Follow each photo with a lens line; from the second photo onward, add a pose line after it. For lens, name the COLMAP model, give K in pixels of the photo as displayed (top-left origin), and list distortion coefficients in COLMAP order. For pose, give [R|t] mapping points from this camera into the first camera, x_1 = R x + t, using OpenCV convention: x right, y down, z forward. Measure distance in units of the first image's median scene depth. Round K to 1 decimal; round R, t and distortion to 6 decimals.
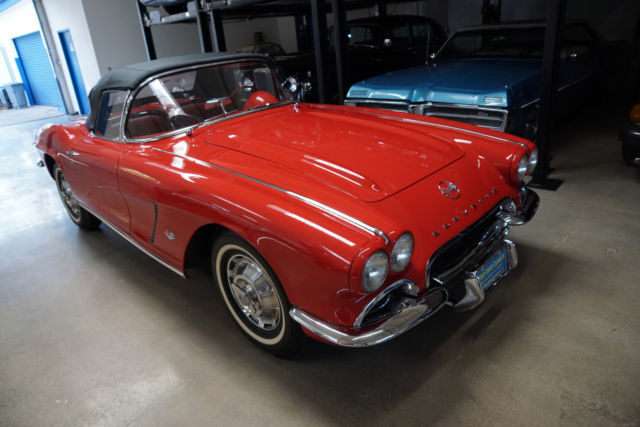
lens RADIAL K [[438.8, 0, 319.2], [0, 438.8, 221.2], [0, 0, 1]] dist [-0.140038, 0.097033]
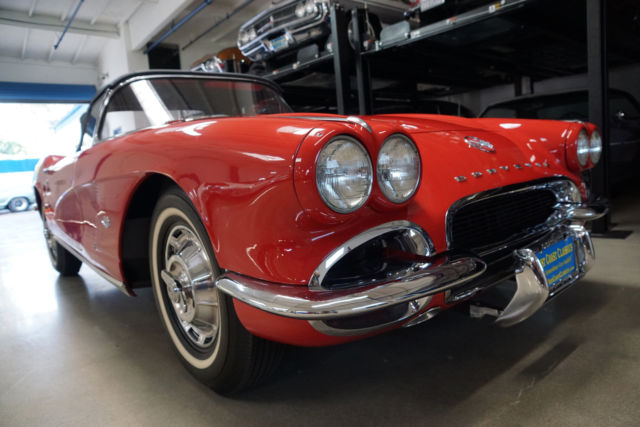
lens RADIAL K [[430.8, 0, 320.8], [0, 430.8, 231.0], [0, 0, 1]] dist [-0.128726, 0.083233]
pose [[0.995267, 0.011493, -0.096492, 0.108871], [-0.037104, 0.962692, -0.268042, 0.244067], [0.089812, 0.270354, 0.958563, 0.350254]]
